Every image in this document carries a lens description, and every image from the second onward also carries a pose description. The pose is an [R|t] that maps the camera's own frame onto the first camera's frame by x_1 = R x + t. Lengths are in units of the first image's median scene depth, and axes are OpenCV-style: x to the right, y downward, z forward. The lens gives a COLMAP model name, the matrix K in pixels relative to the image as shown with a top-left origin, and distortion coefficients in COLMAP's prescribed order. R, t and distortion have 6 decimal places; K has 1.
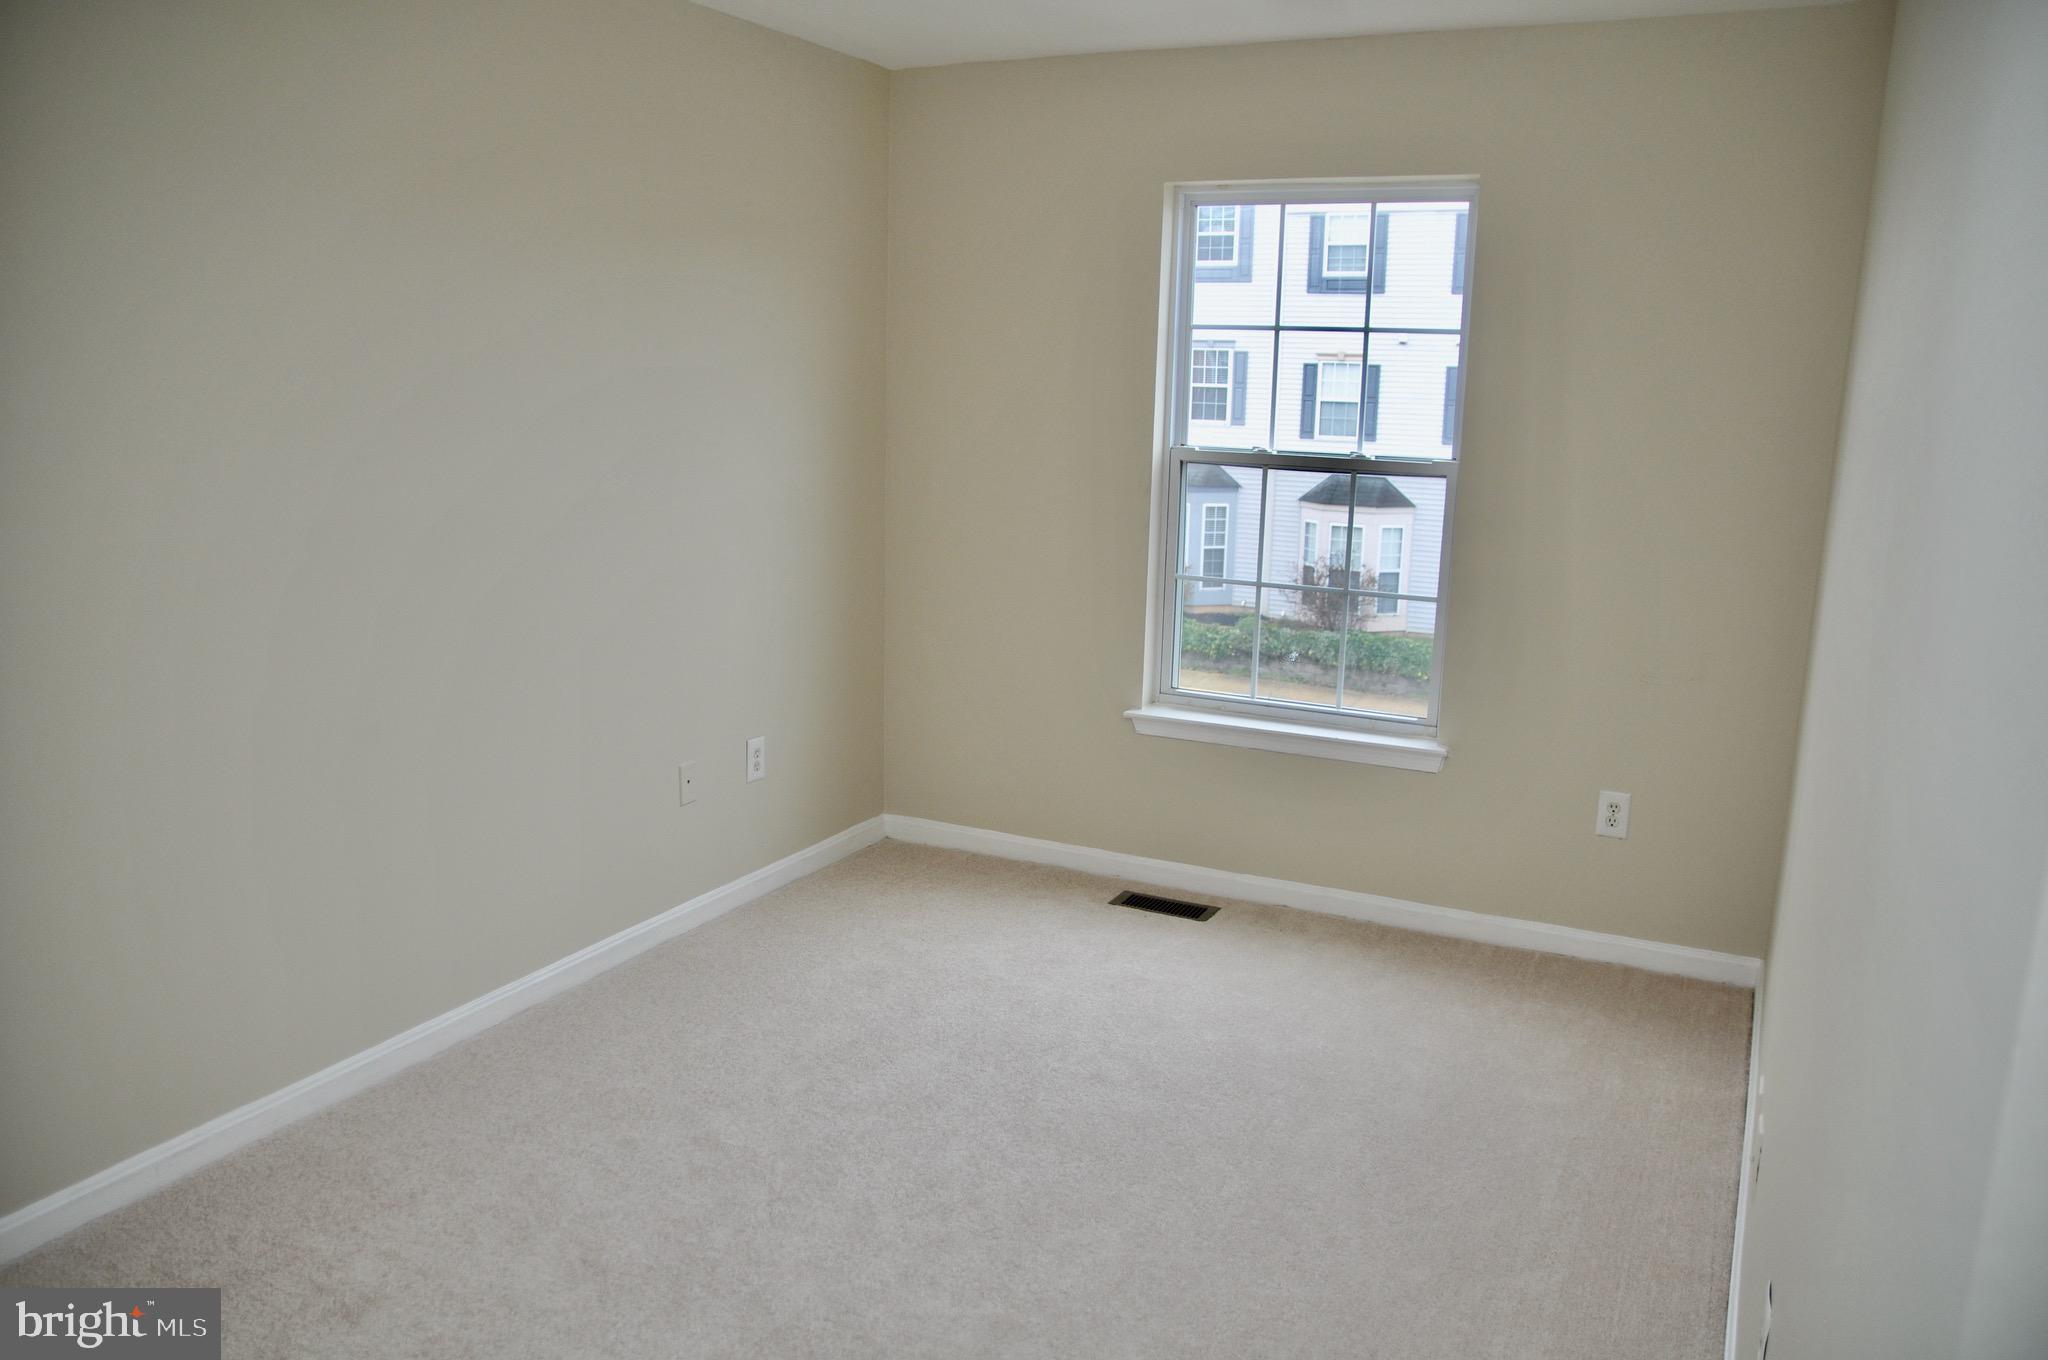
lens RADIAL K [[1547.0, 0, 1083.7], [0, 1547.0, 683.6], [0, 0, 1]] dist [-0.123046, 0.119295]
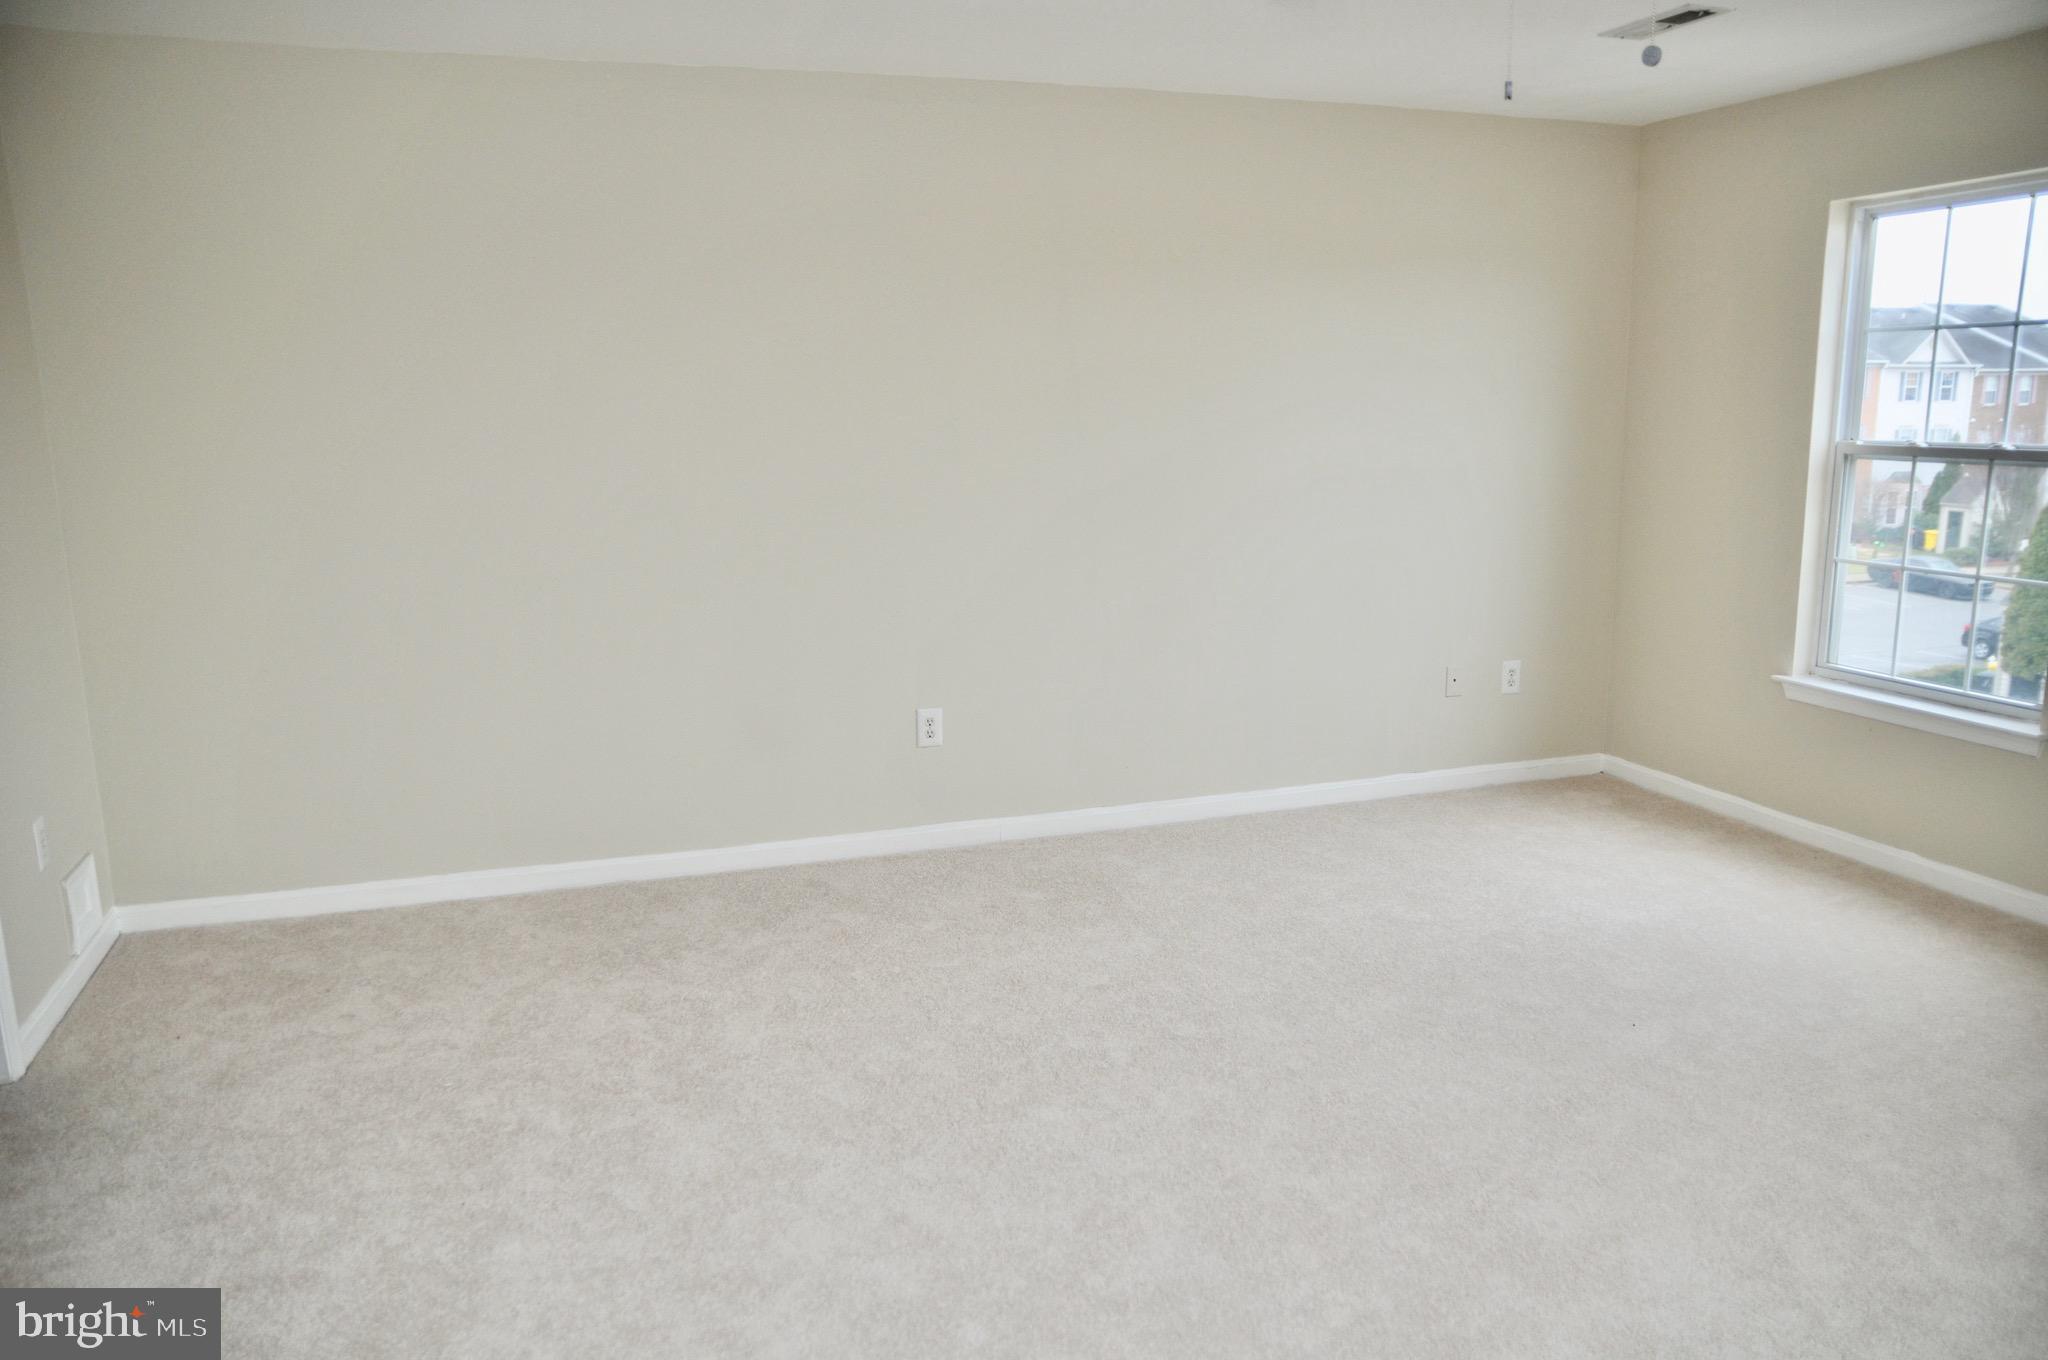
lens RADIAL K [[1547.0, 0, 1031.1], [0, 1547.0, 717.5], [0, 0, 1]] dist [-0.123046, 0.119295]
pose [[0.707633, 0.103645, -0.698937, 0.433514], [-0.090546, 0.994329, 0.055776, 0.035676], [0.700755, 0.023817, 0.713005, -0.171988]]
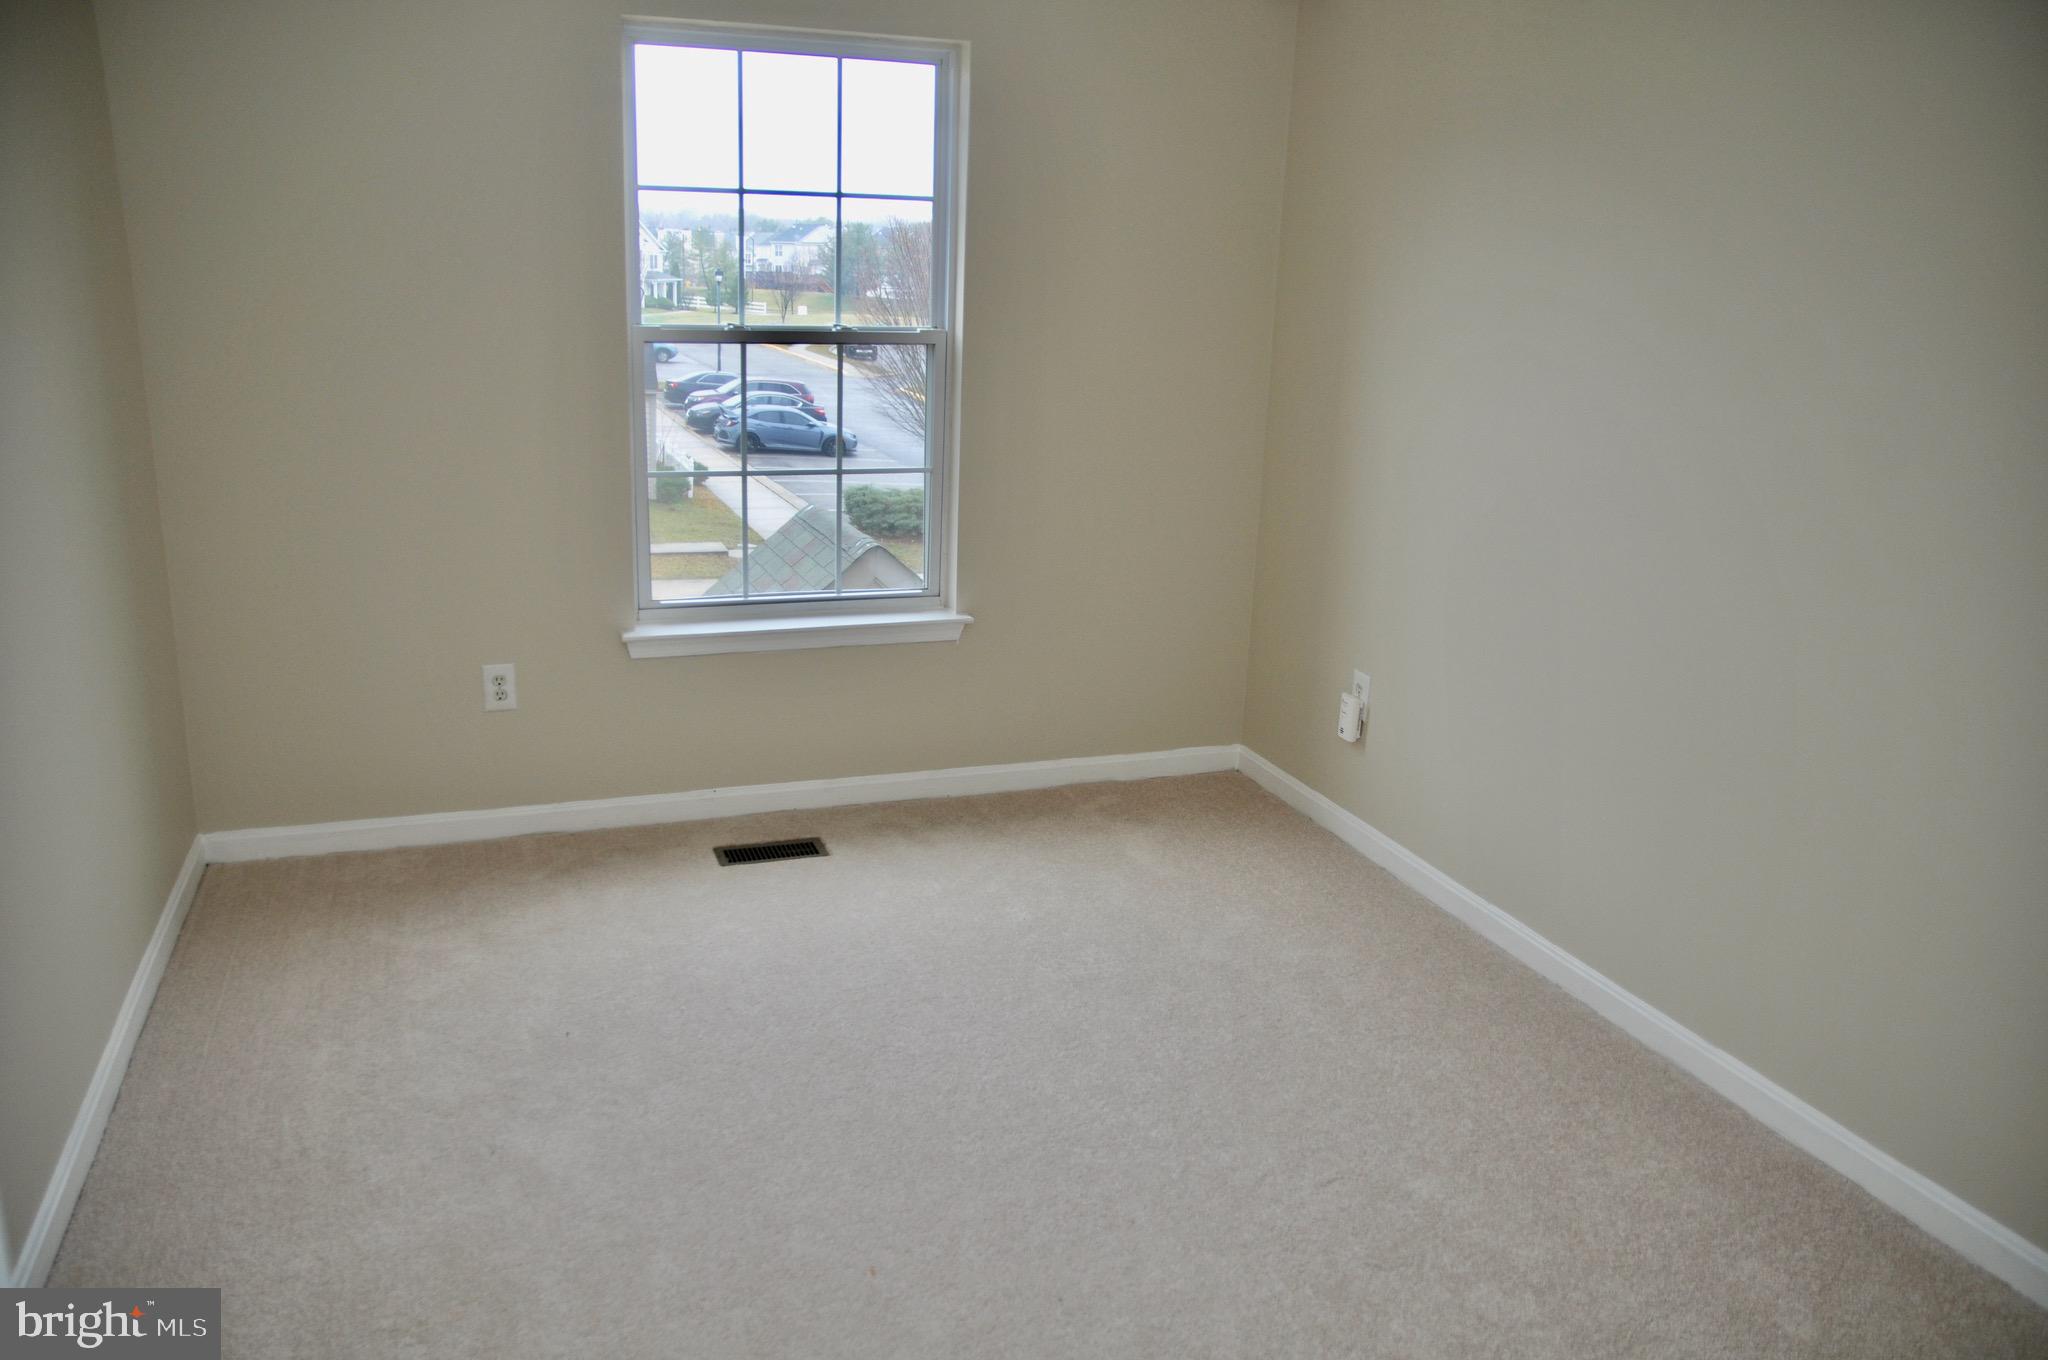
lens RADIAL K [[1547.0, 0, 1027.7], [0, 1547.0, 682.8], [0, 0, 1]] dist [-0.123046, 0.119295]
pose [[0.675977, -0.193134, 0.711164, -0.453977], [0.129976, 0.981163, 0.142915, -0.052041], [-0.725370, -0.004173, 0.688347, 0.251050]]
